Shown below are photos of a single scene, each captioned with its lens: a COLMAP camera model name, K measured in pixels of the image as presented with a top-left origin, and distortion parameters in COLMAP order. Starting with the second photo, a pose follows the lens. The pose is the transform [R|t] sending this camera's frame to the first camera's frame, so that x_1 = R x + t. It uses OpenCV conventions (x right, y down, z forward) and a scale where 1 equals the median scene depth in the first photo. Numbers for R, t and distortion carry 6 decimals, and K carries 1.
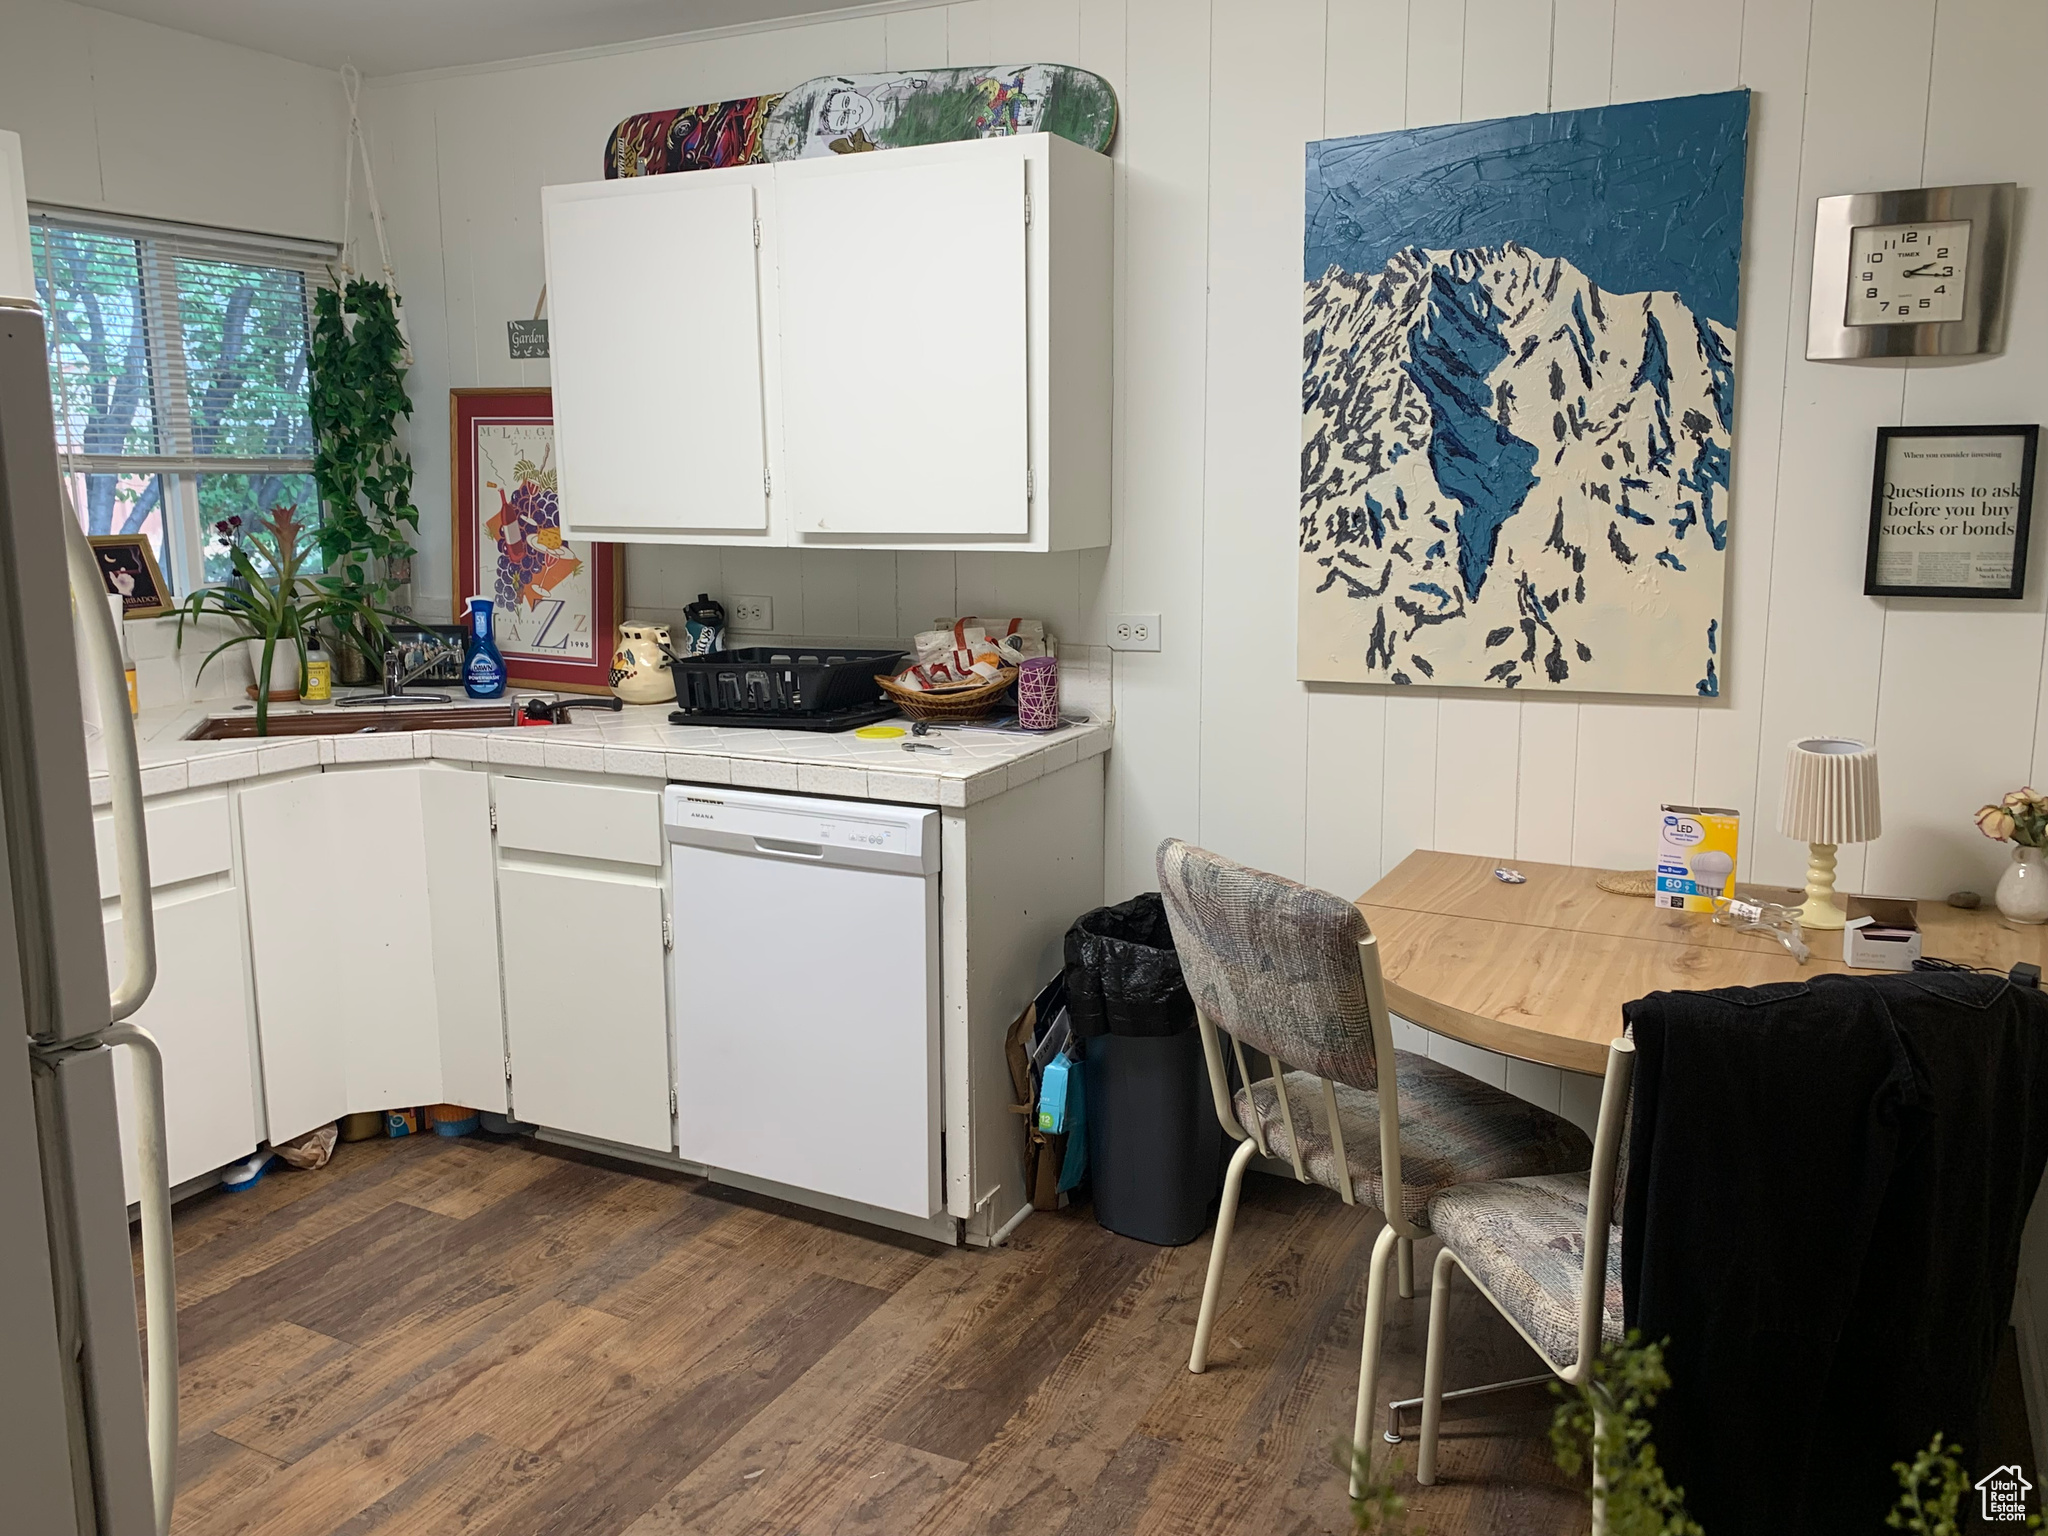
lens RADIAL K [[1645.0, 0, 1021.5], [0, 1645.0, 756.6], [0, 0, 1]] dist [0.034688, -0.013713]
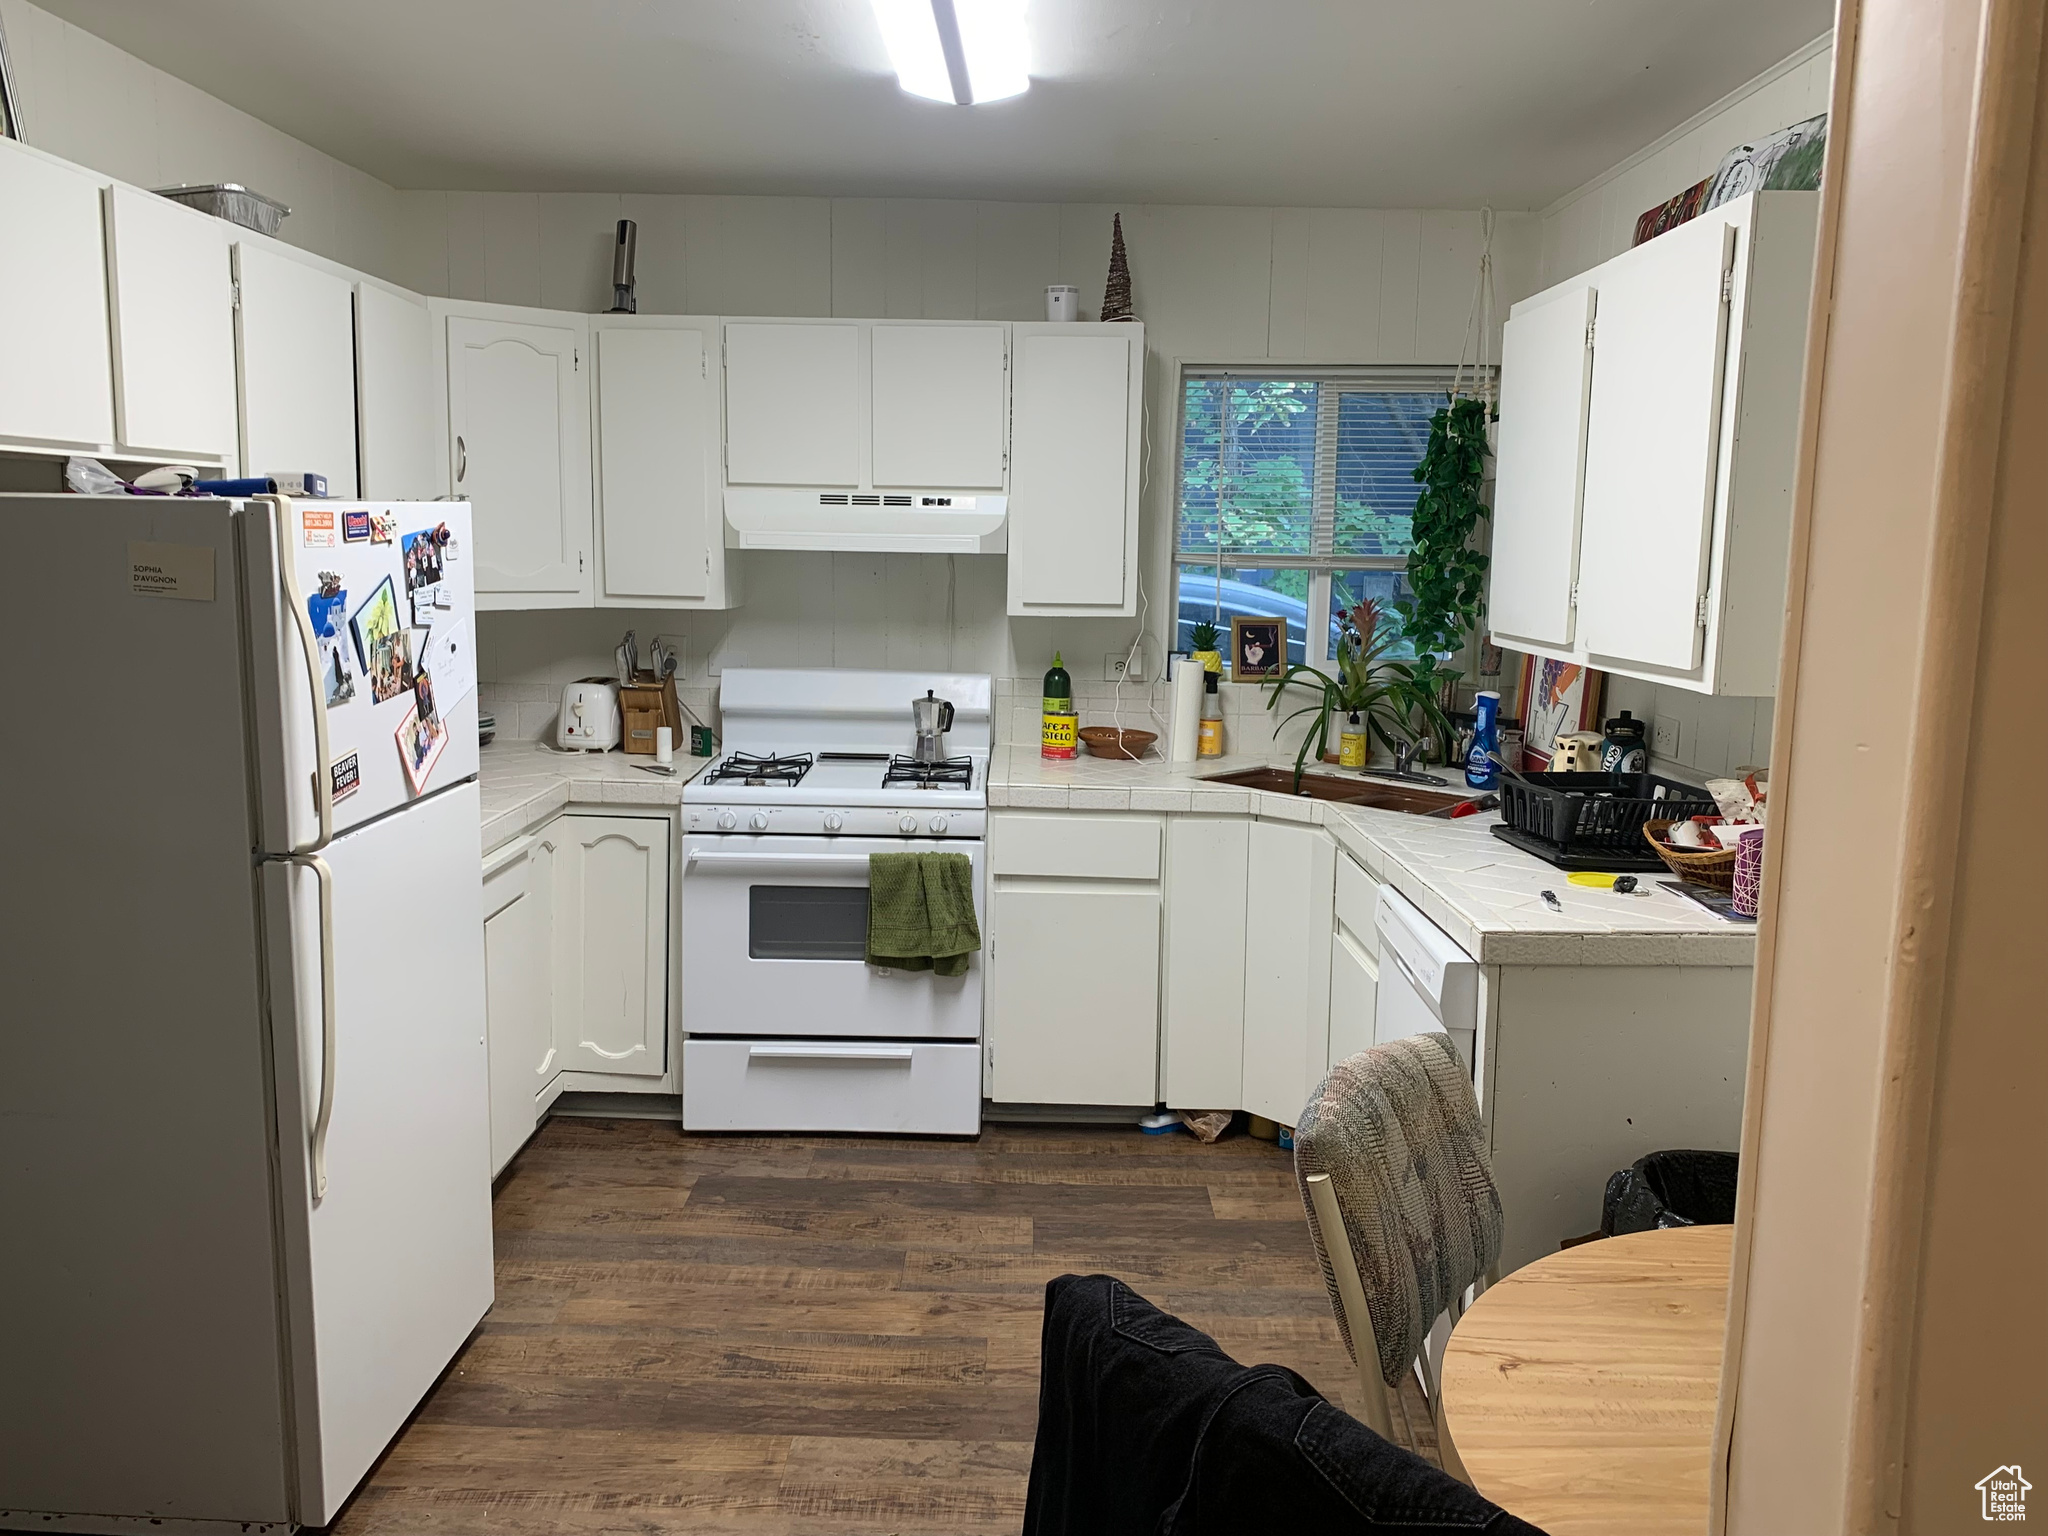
lens RADIAL K [[1645.0, 0, 1024.2], [0, 1645.0, 775.4], [0, 0, 1]] dist [0.034688, -0.013713]
pose [[0.442740, 0.141656, -0.885389, 0.682656], [-0.174419, 0.982186, 0.069924, -0.095145], [0.879522, 0.123471, 0.459561, 0.374447]]
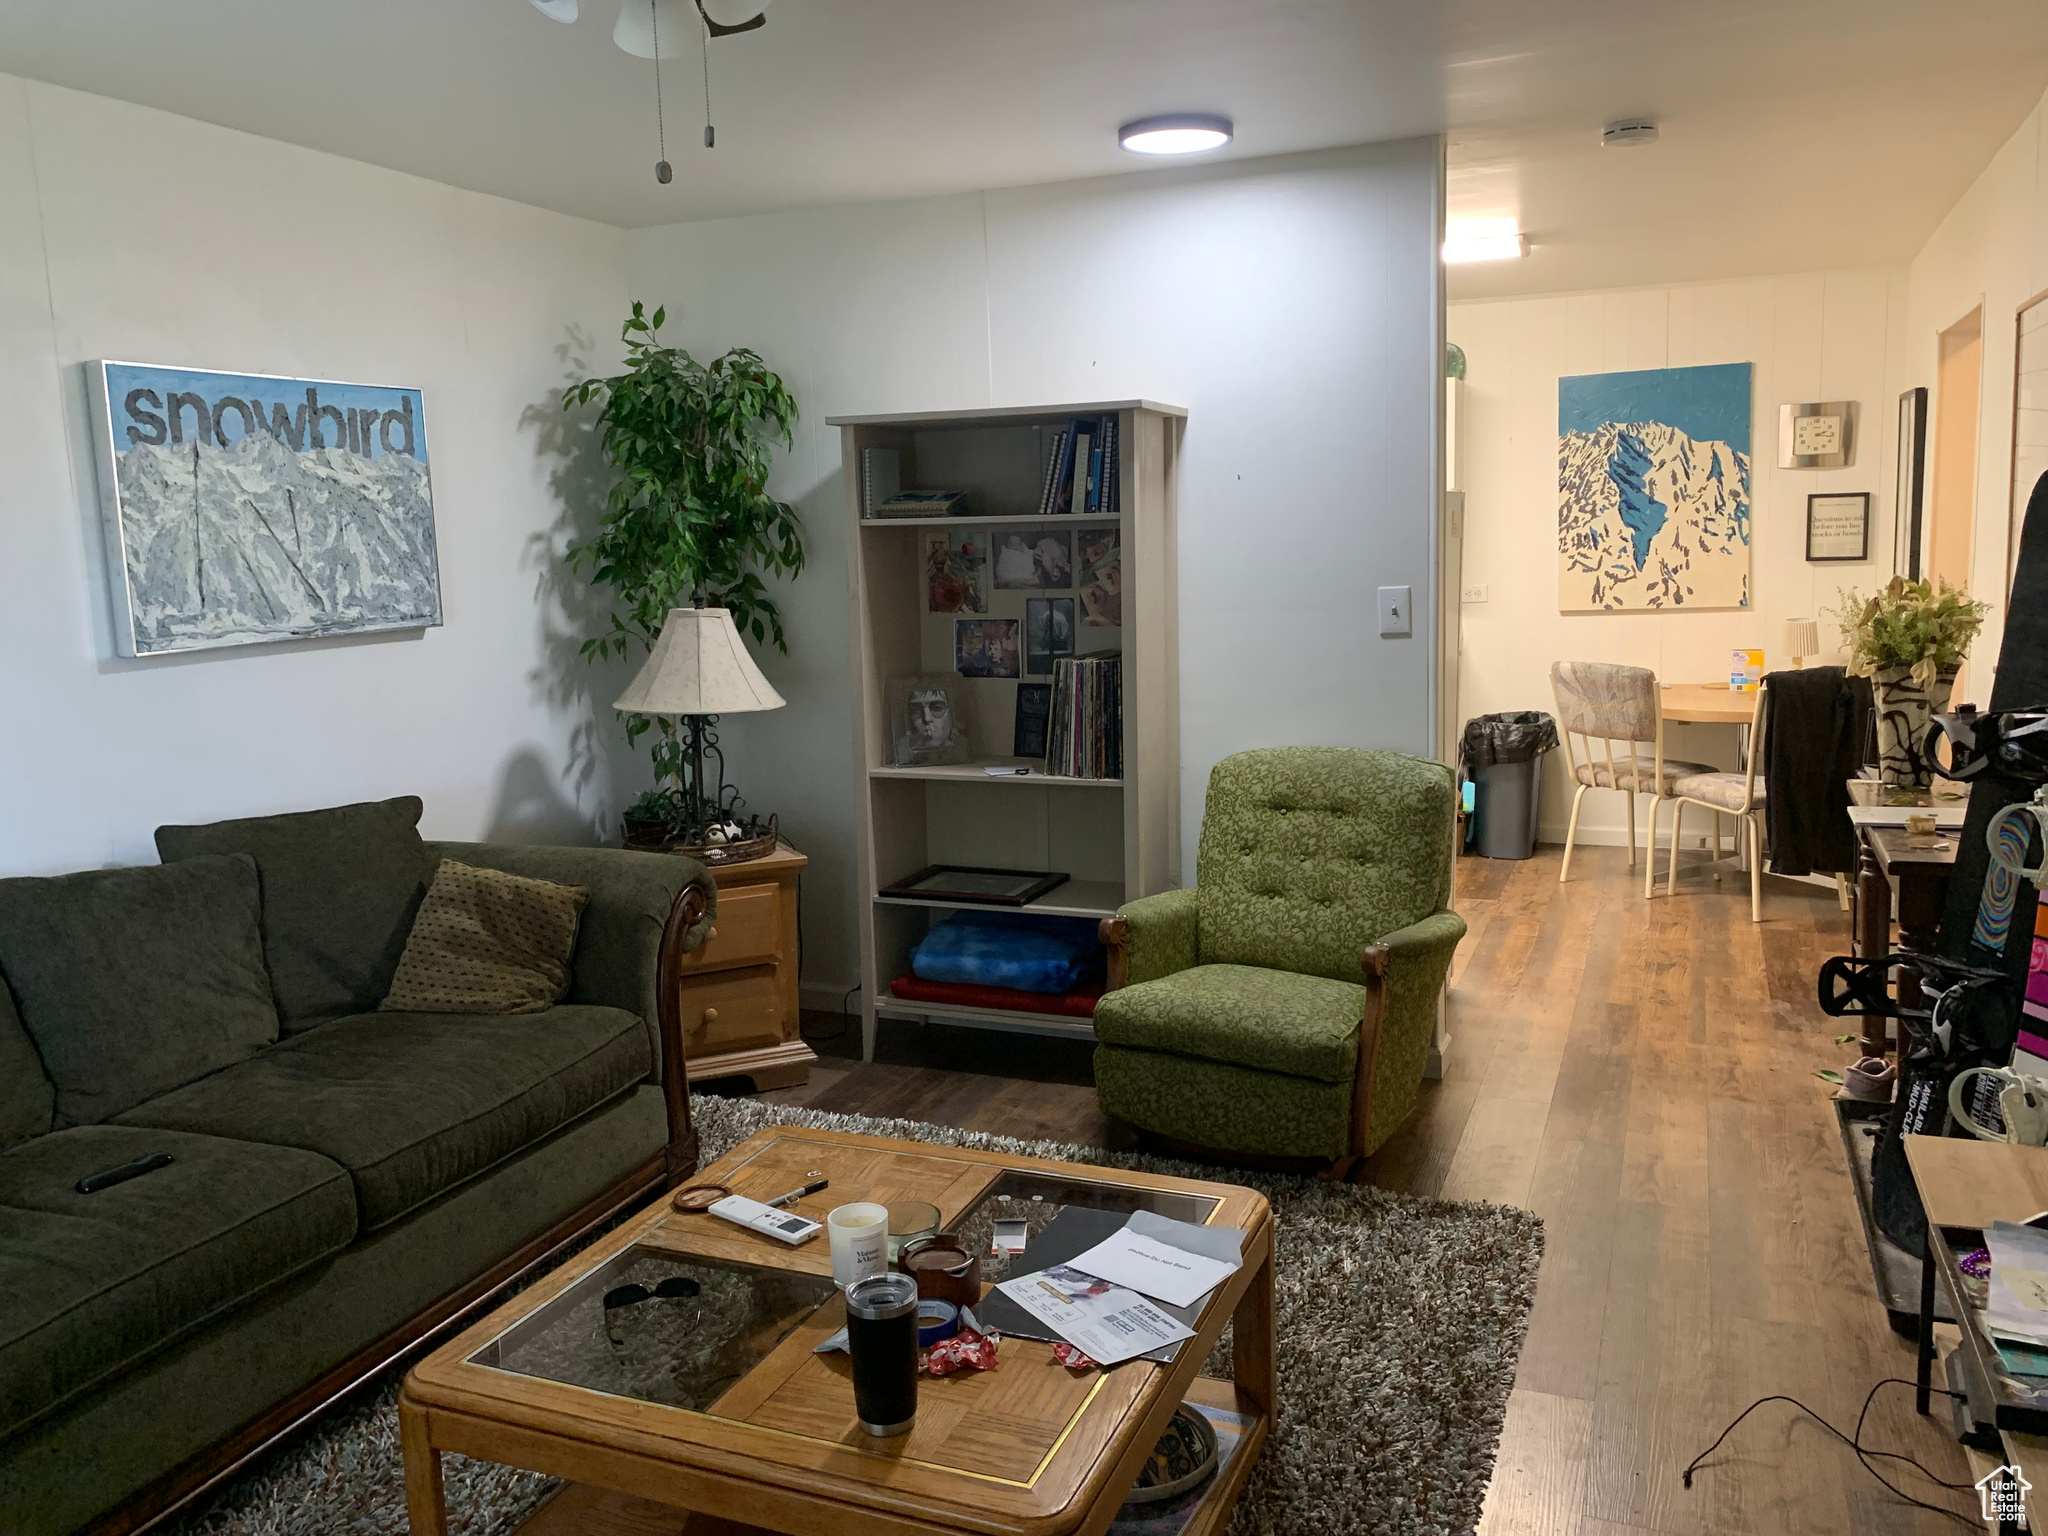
lens RADIAL K [[1645.0, 0, 1023.1], [0, 1645.0, 753.2], [0, 0, 1]] dist [0.034688, -0.013713]
pose [[0.995855, -0.039181, 0.082078, -0.801867], [0.041815, 0.998656, -0.030630, 0.198618], [-0.080767, 0.033935, 0.996155, -1.255227]]
